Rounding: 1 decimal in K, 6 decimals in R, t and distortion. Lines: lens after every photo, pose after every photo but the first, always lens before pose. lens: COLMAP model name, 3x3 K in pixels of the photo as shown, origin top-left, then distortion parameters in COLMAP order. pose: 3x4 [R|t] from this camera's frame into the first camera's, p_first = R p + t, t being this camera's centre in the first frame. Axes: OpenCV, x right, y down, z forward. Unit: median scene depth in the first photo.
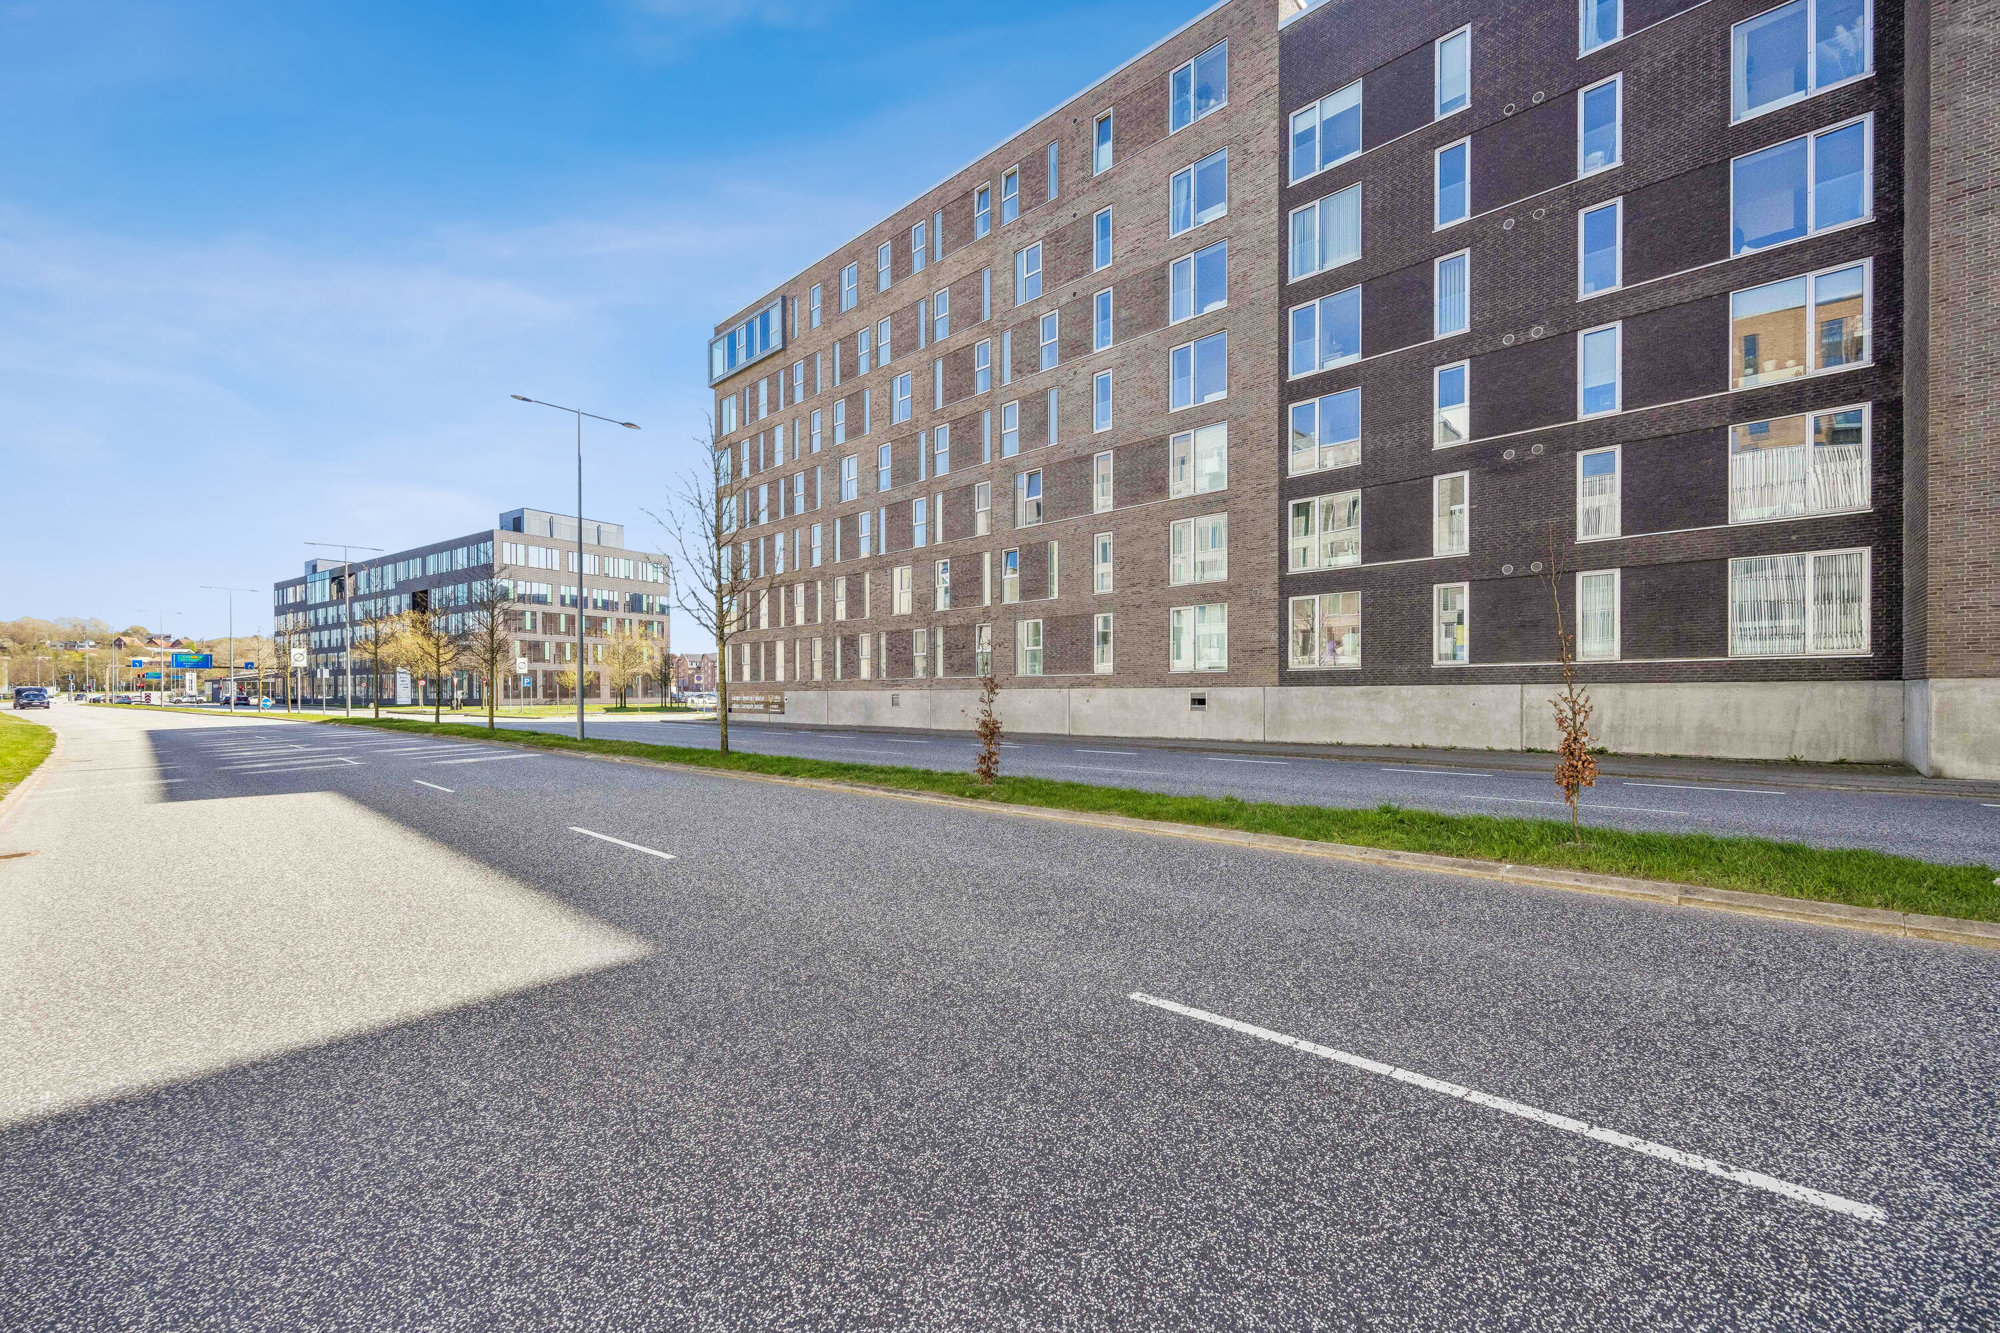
lens RADIAL K [[767.2, 0, 1005.5], [0, 767.2, 696.8], [0, 0, 1]] dist [-0.001197, -0.000187]
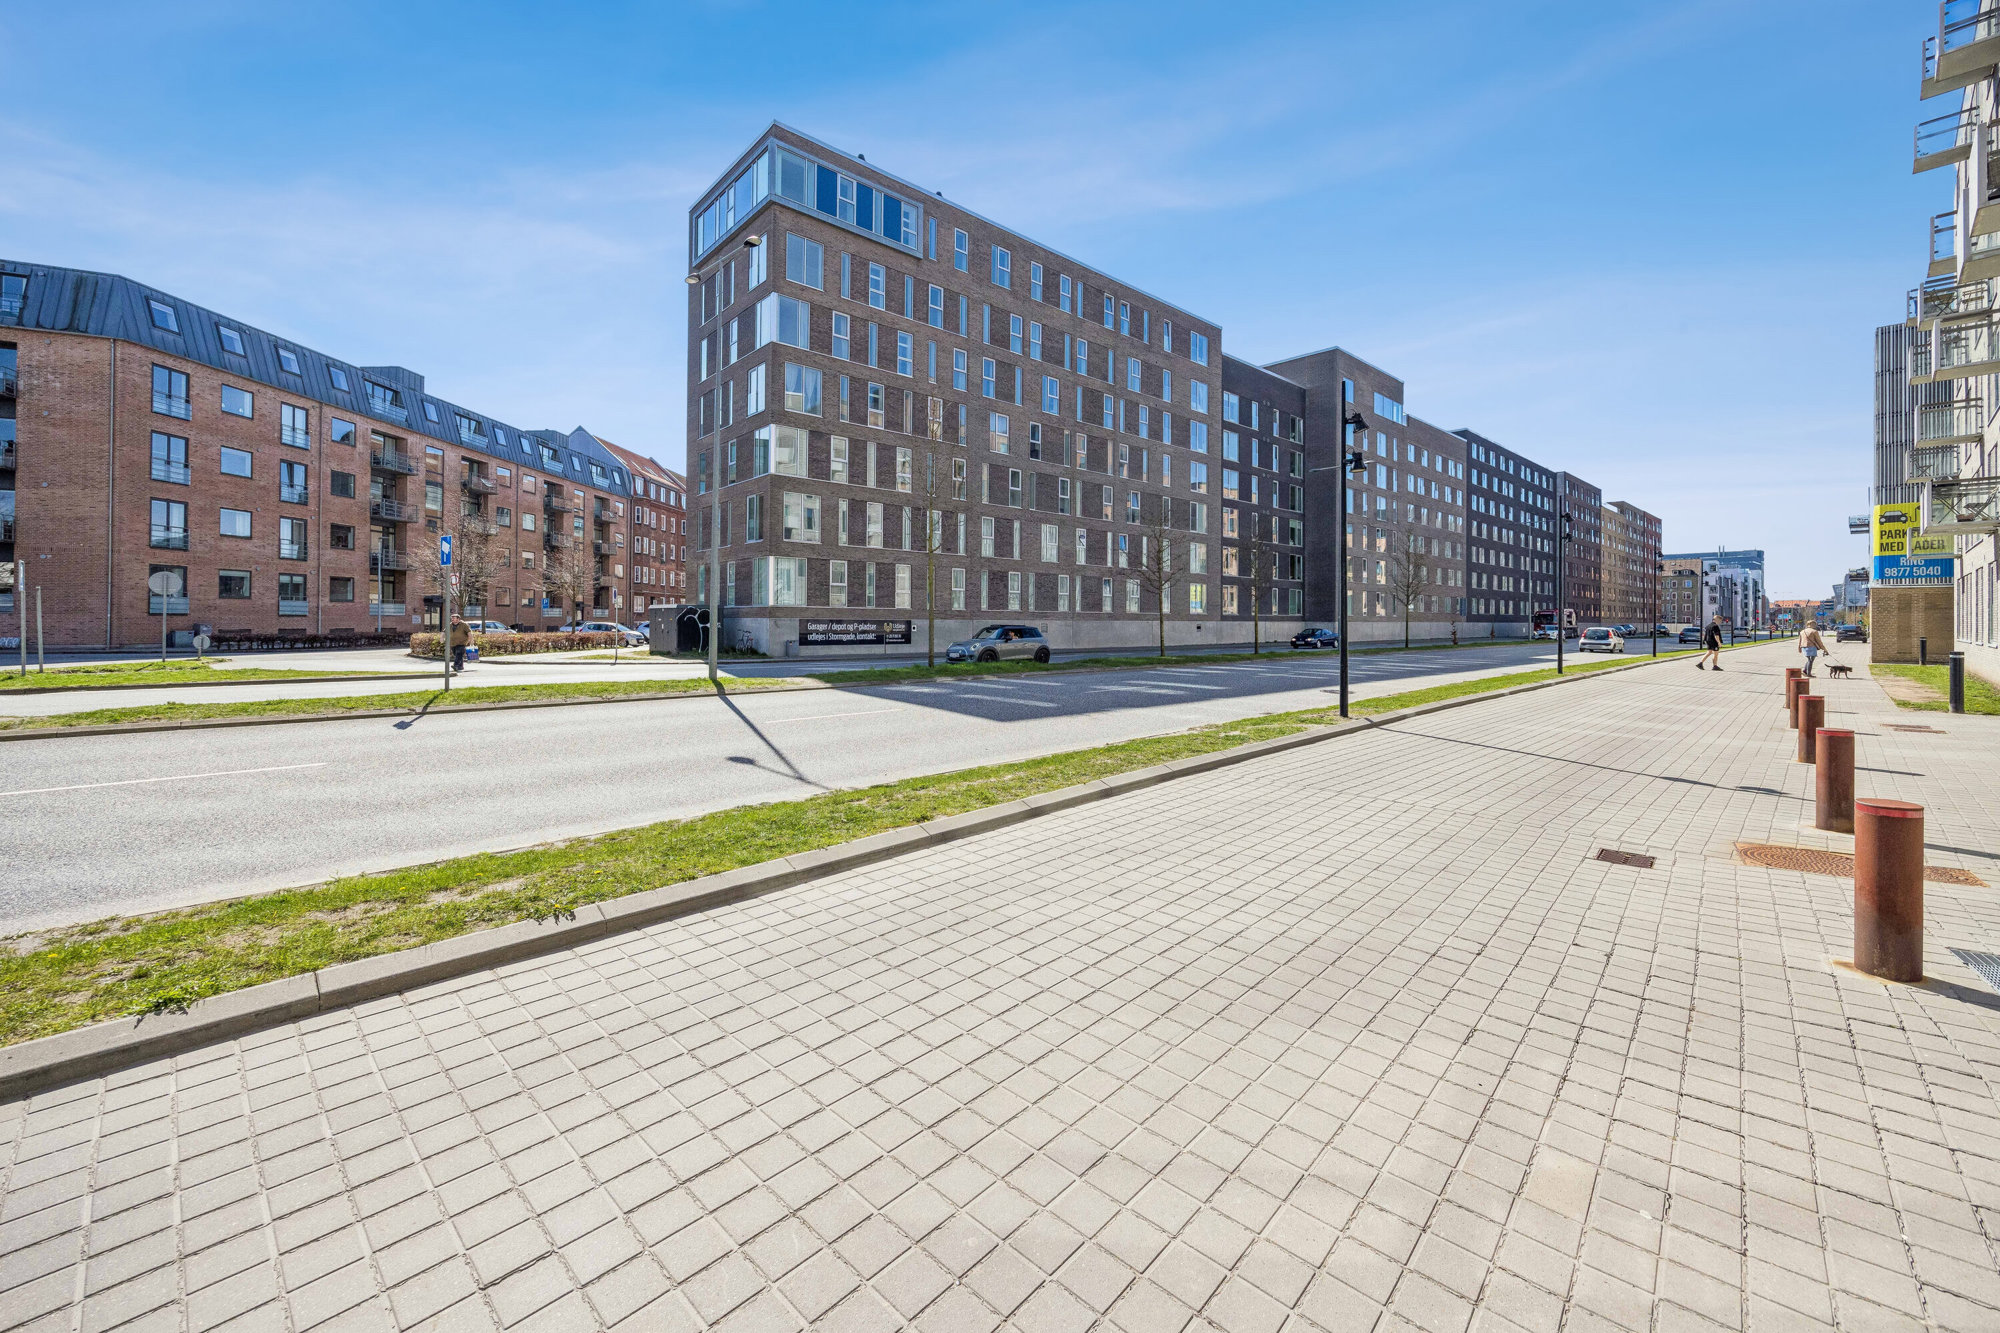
lens RADIAL K [[802.6, 0, 999.8], [0, 802.6, 622.5], [0, 0, 1]] dist [-0.000337, -0.000044]
pose [[0.109646, 0.009179, 0.993928, -1.533168], [0.006232, 0.999931, -0.009922, 0.008079], [-0.993951, 0.007282, 0.109581, 0.967100]]
